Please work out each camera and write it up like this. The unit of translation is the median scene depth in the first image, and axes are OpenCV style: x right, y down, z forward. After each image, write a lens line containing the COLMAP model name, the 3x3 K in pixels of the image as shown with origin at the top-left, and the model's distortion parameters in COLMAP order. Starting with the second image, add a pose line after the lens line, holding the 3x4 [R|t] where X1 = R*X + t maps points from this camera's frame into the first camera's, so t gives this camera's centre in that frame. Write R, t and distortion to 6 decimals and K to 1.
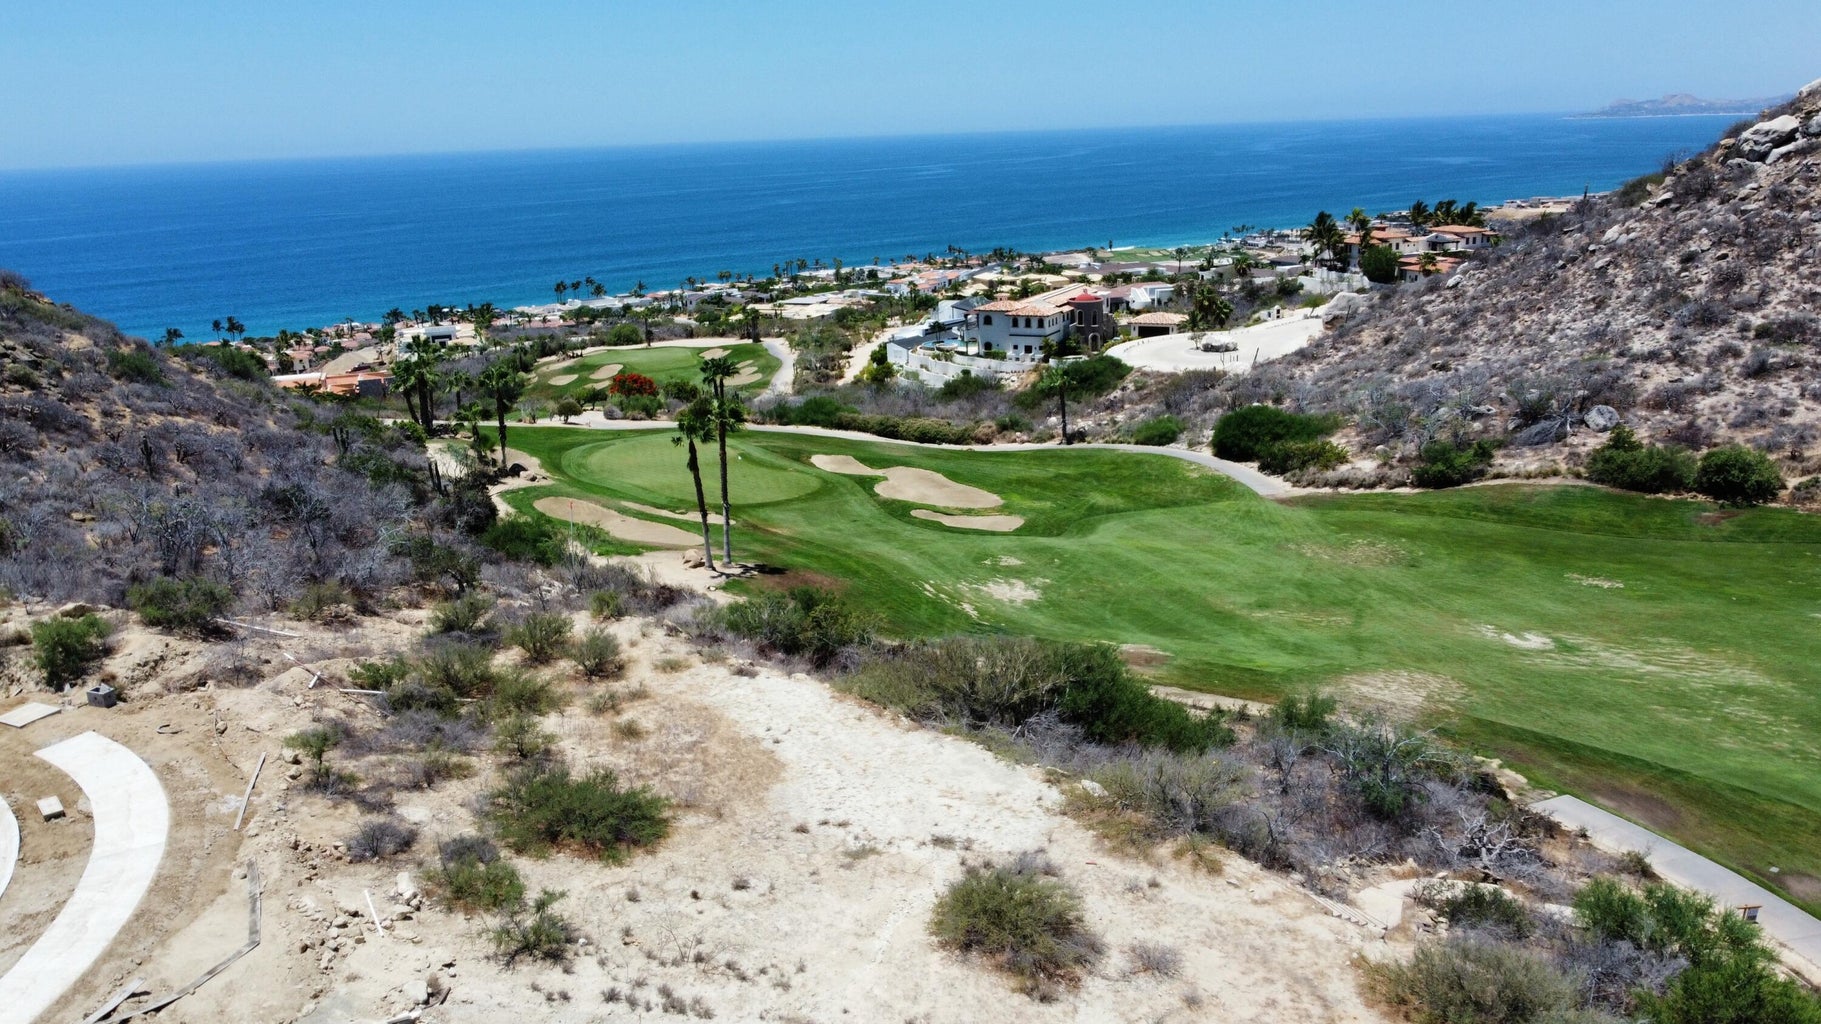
lens RADIAL K [[1381.1, 0, 910.5], [0, 1381.1, 512.0], [0, 0, 1]] dist [-0.001152, -0.006396]
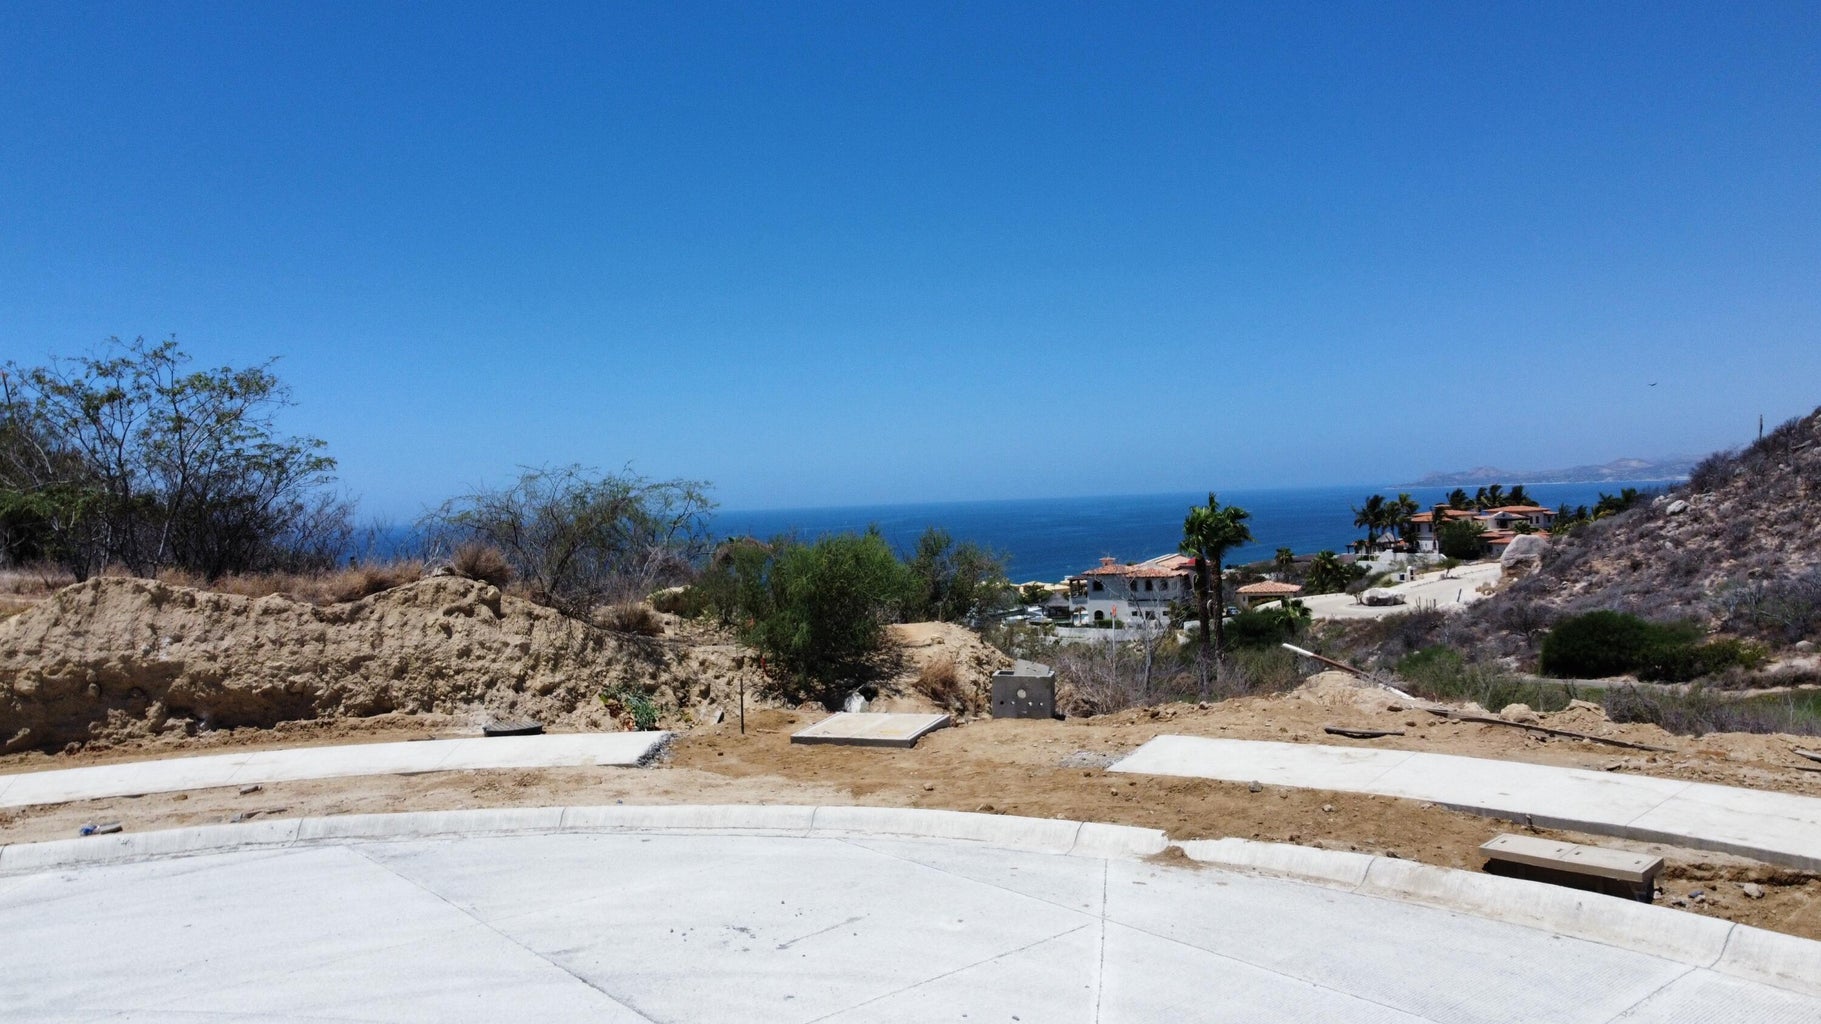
lens RADIAL K [[1381.1, 0, 910.5], [0, 1381.1, 512.0], [0, 0, 1]] dist [-0.001152, -0.006396]
pose [[0.994894, -0.006789, 0.100695, -0.154913], [0.032982, 0.964825, -0.260816, 0.043107], [-0.095383, 0.262805, 0.960123, 0.151907]]
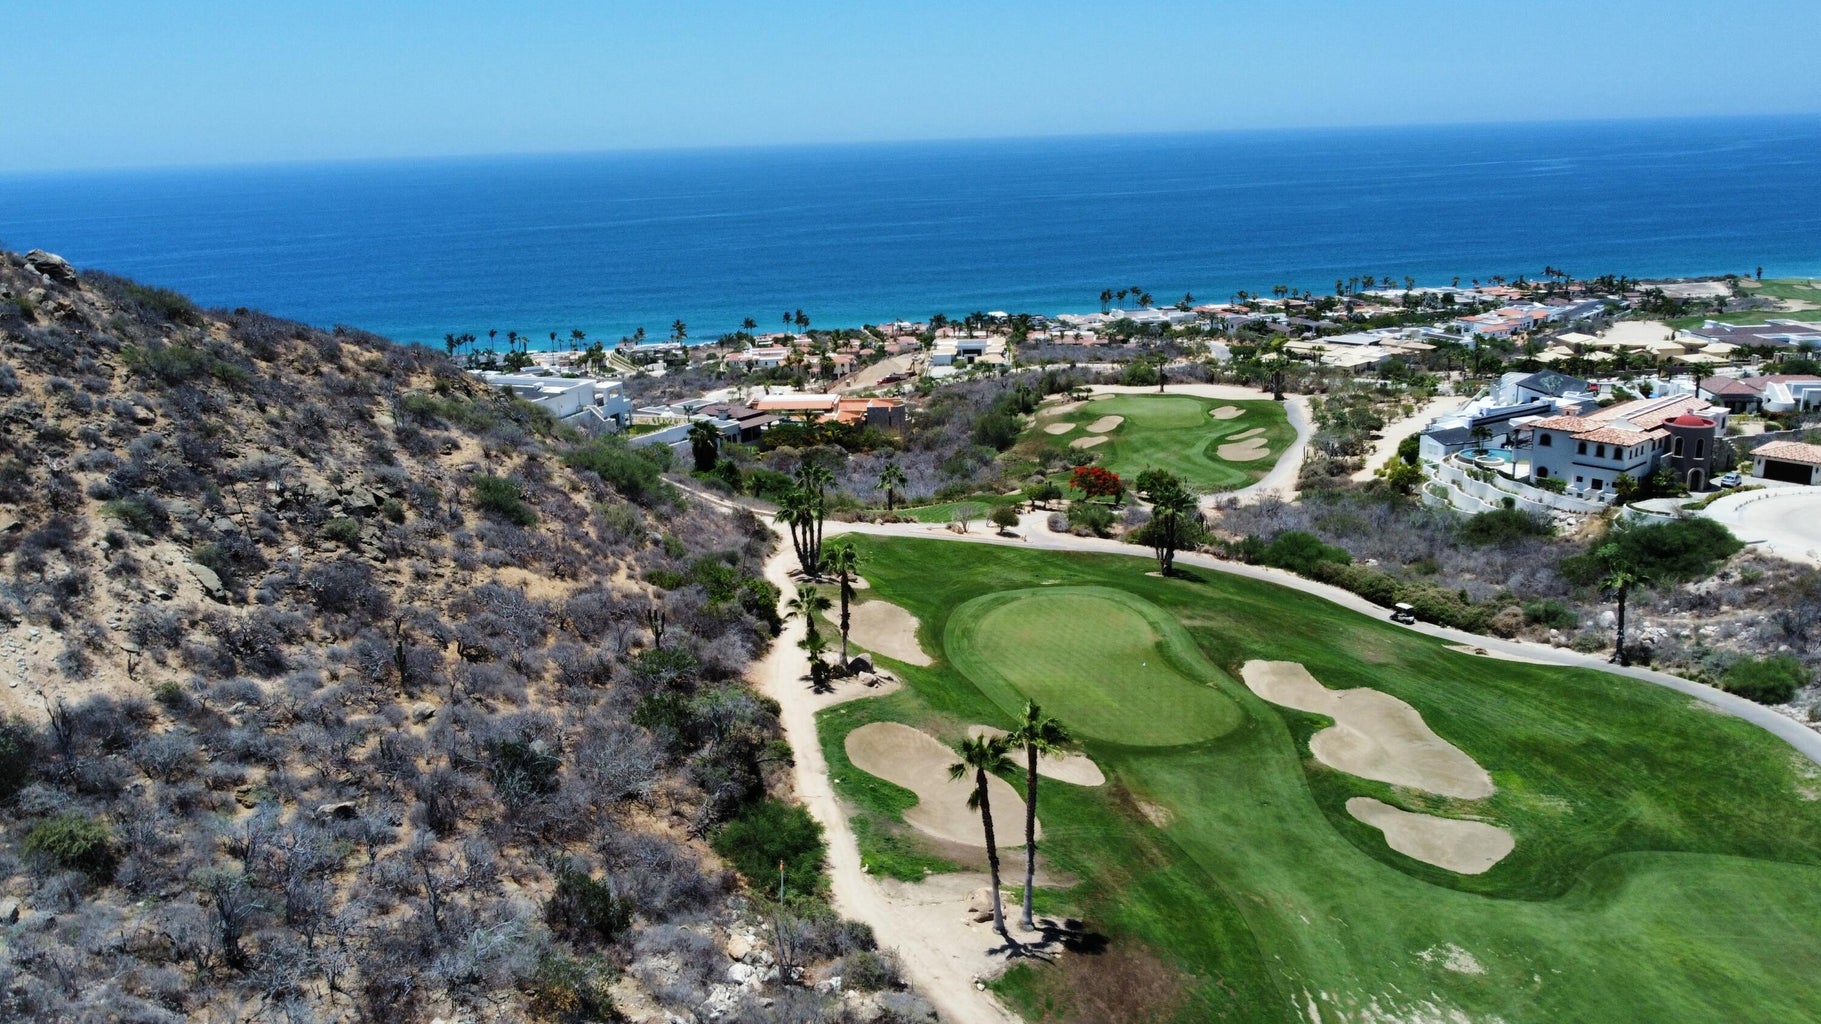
lens RADIAL K [[1381.1, 0, 910.5], [0, 1381.1, 512.0], [0, 0, 1]] dist [-0.001152, -0.006396]
pose [[0.918132, 0.112550, -0.379955, 0.027541], [-0.108376, 0.993581, 0.032436, -0.085660], [0.381167, 0.011398, 0.924436, 0.135036]]
